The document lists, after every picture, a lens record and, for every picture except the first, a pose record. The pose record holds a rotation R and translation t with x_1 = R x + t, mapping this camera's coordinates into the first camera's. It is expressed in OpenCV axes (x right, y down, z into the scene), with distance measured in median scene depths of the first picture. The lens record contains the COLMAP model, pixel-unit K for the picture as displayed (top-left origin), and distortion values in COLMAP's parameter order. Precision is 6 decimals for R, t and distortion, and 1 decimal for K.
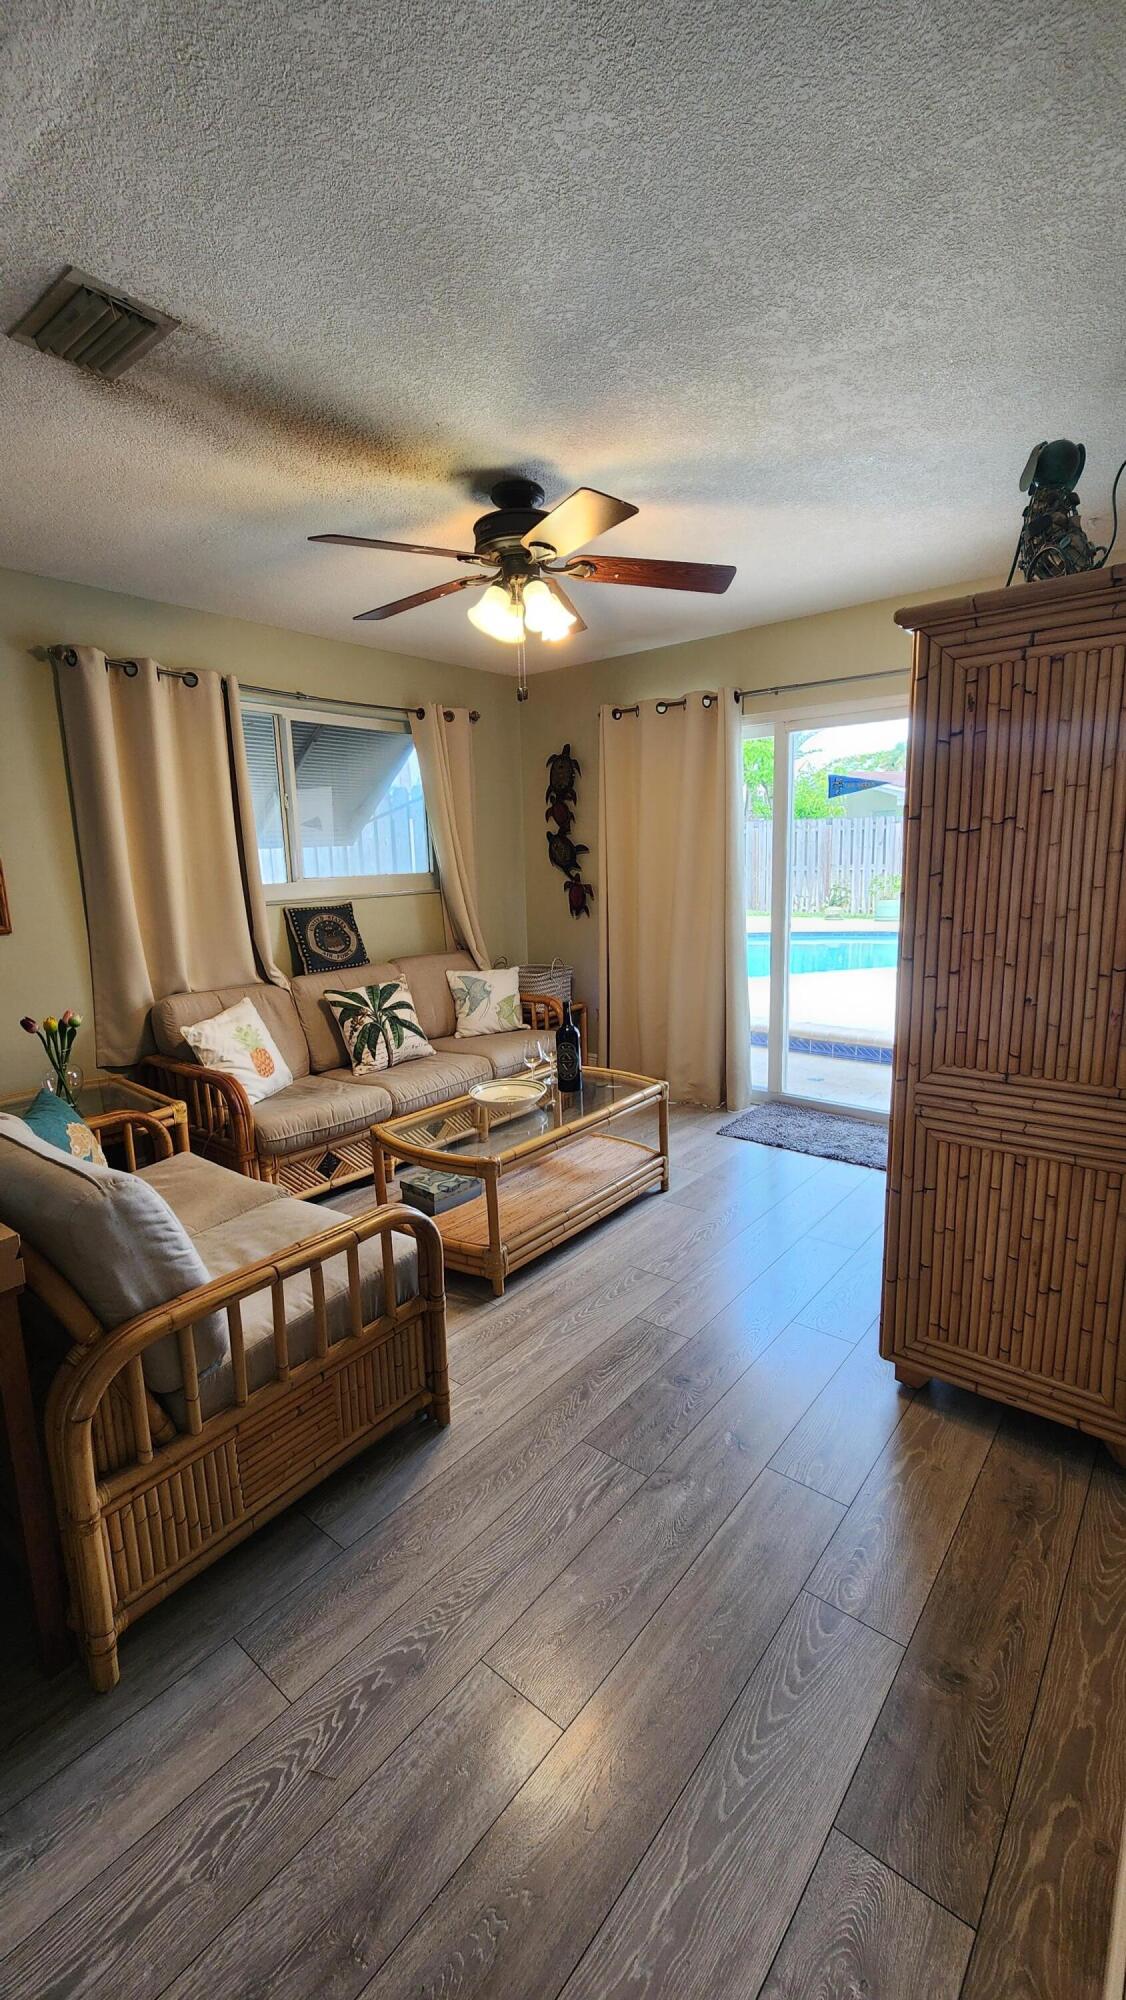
lens RADIAL K [[819.5, 0, 571.4], [0, 819.5, 1002.0], [0, 0, 1]] dist [0.001900, -0.000064]
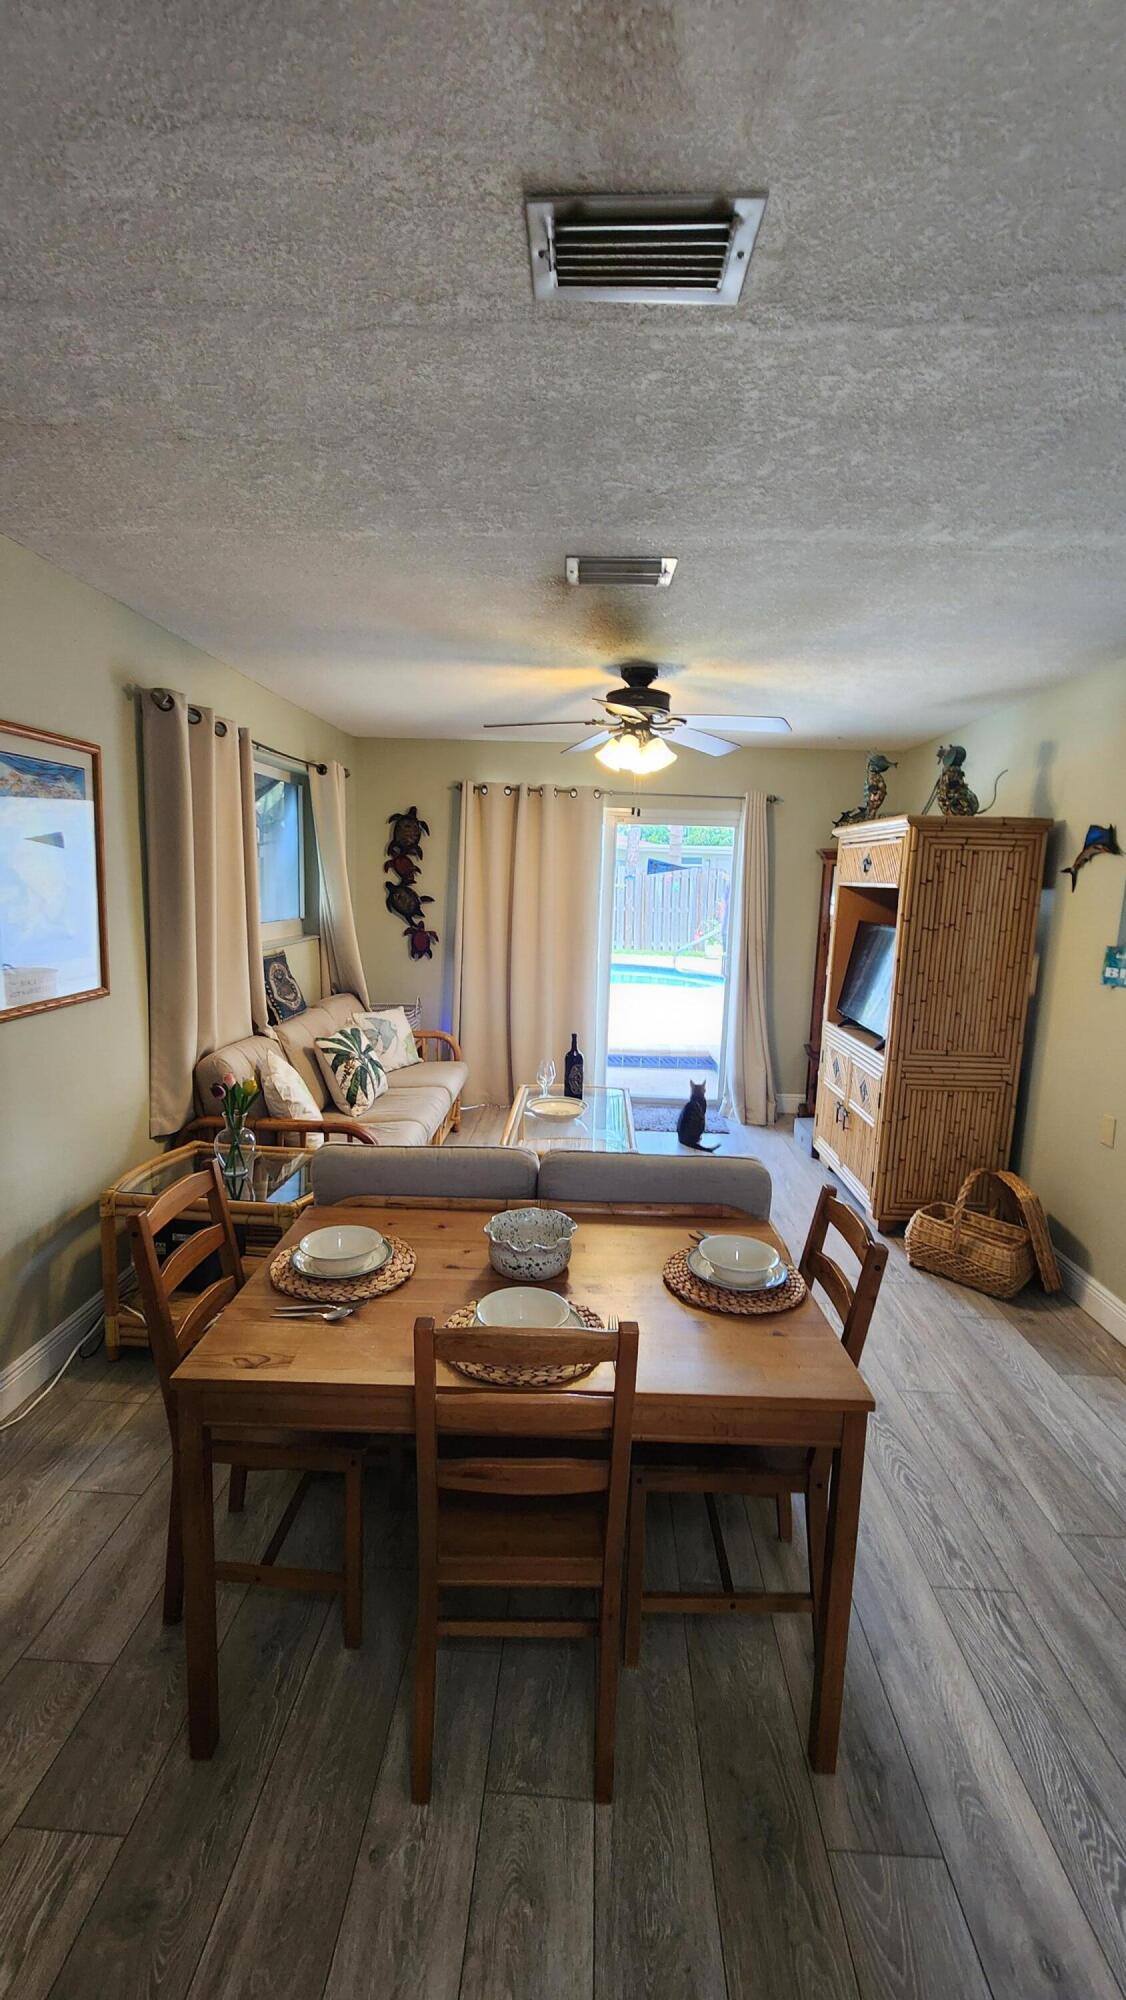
lens RADIAL K [[819.5, 0, 571.4], [0, 819.5, 1002.0], [0, 0, 1]] dist [0.001900, -0.000064]
pose [[0.791638, -0.042870, 0.609484, -0.625631], [0.059031, 0.998235, -0.006460, -0.031910], [-0.608132, 0.041092, 0.792772, -0.012906]]
